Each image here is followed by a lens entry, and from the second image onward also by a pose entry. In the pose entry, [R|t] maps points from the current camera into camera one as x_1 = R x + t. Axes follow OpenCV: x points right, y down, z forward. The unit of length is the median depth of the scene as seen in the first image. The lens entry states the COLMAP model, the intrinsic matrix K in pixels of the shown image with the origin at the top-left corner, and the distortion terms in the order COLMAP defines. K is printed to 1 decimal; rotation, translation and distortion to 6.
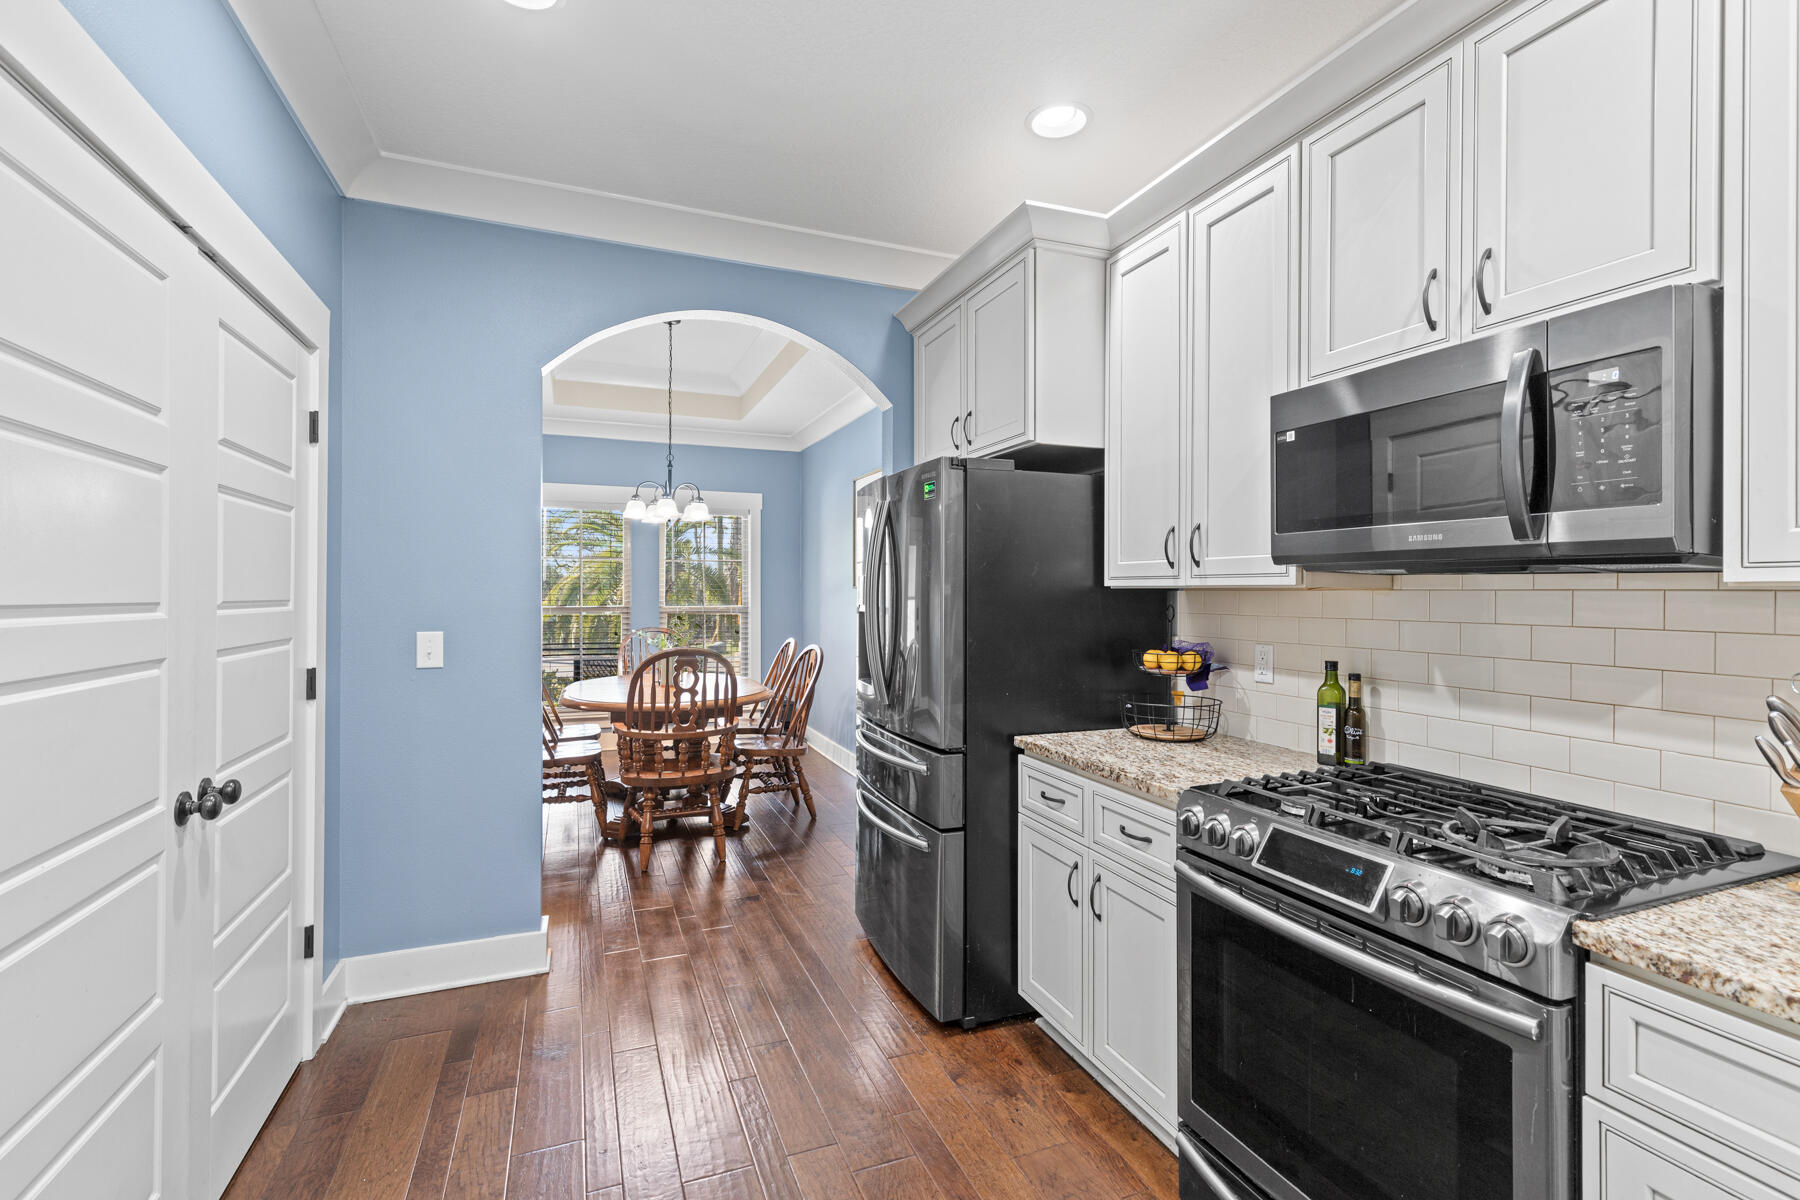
lens RADIAL K [[819.1, 0, 906.6], [0, 819.1, 595.8], [0, 0, 1]] dist [0.002572, -0.000117]
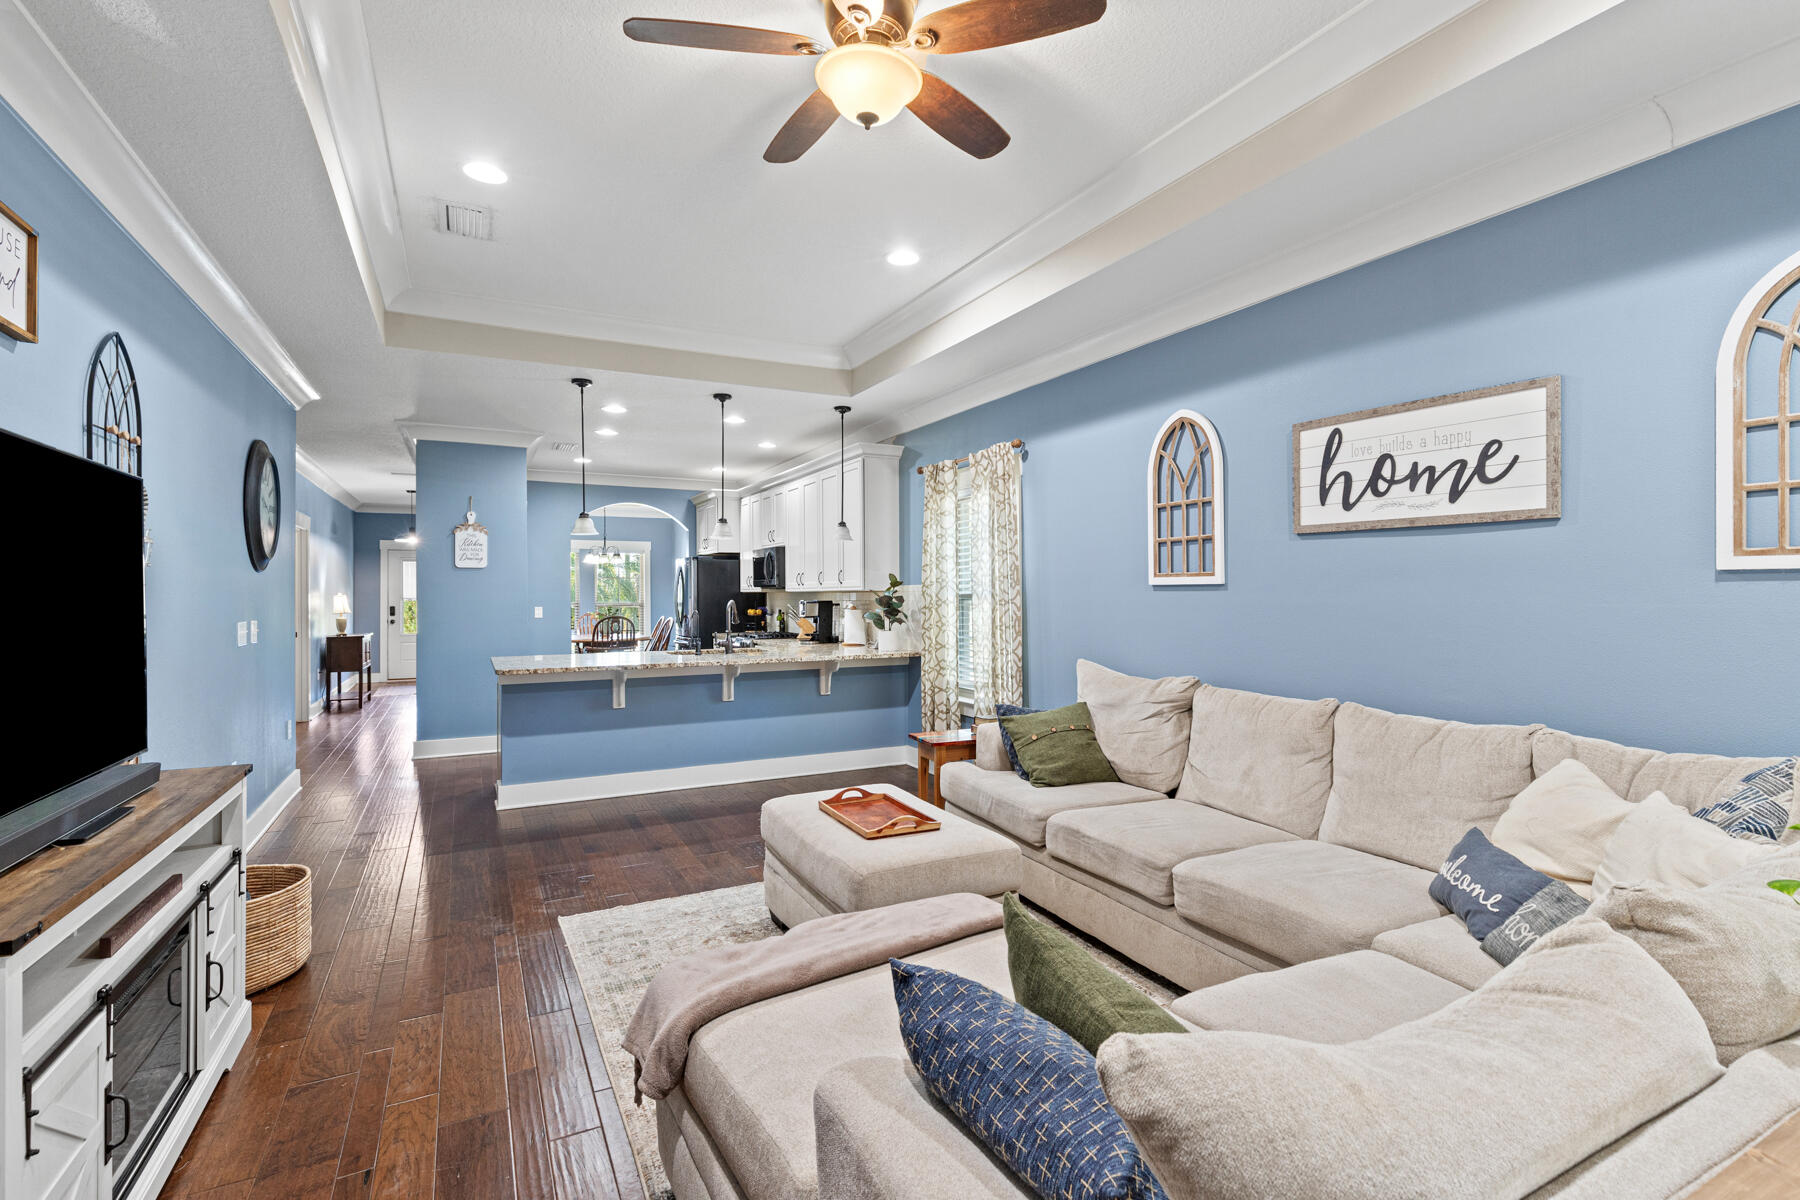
lens RADIAL K [[838.8, 0, 908.0], [0, 838.8, 582.7], [0, 0, 1]] dist [-0.001181, -0.000358]
pose [[0.995031, -0.007894, 0.099250, 0.618091], [0.009727, 0.999791, -0.017995, 0.021157], [-0.099088, 0.018871, 0.994900, -2.737986]]
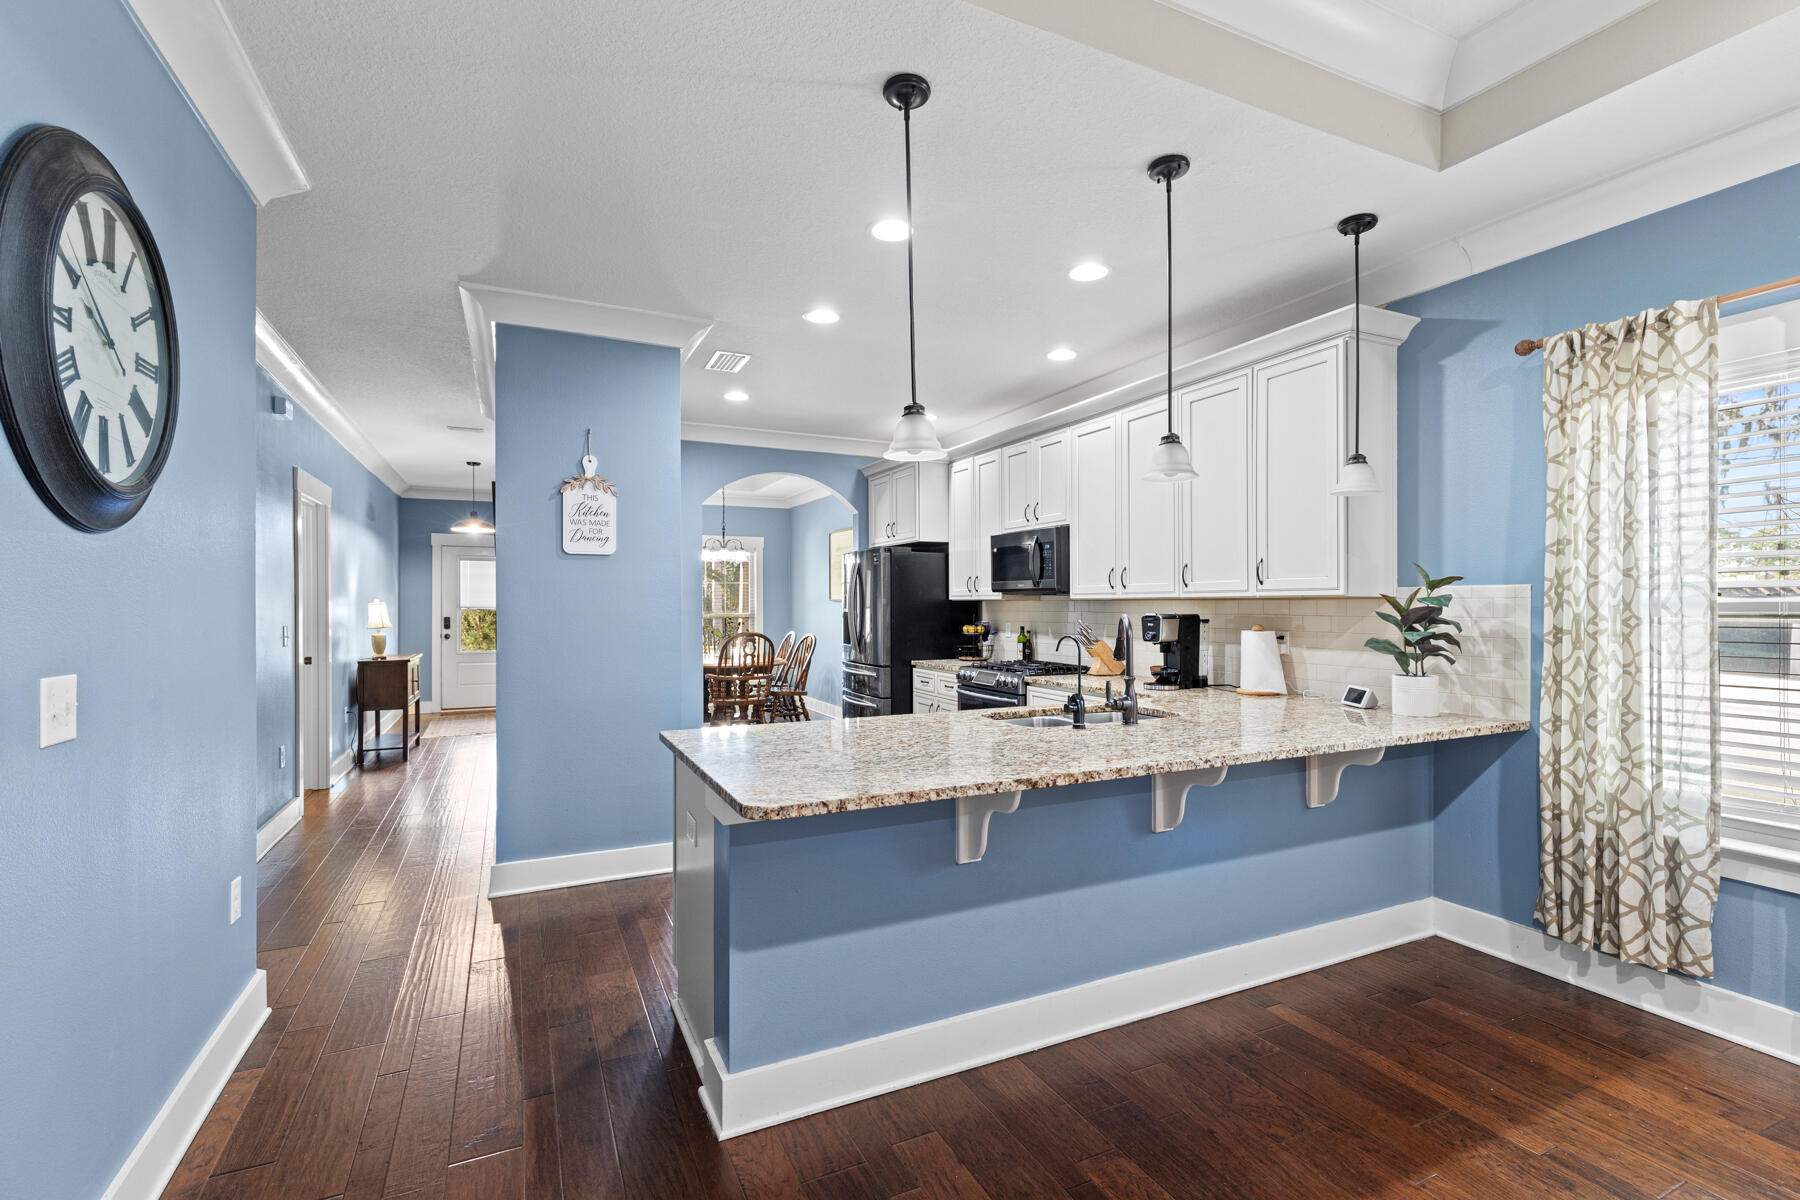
lens RADIAL K [[819.1, 0, 906.6], [0, 819.1, 595.8], [0, 0, 1]] dist [0.002572, -0.000117]
pose [[0.998013, -0.005726, 0.062744, -0.035519], [0.006634, 0.999876, -0.014258, 0.011235], [-0.062655, 0.014645, 0.997928, -1.431216]]
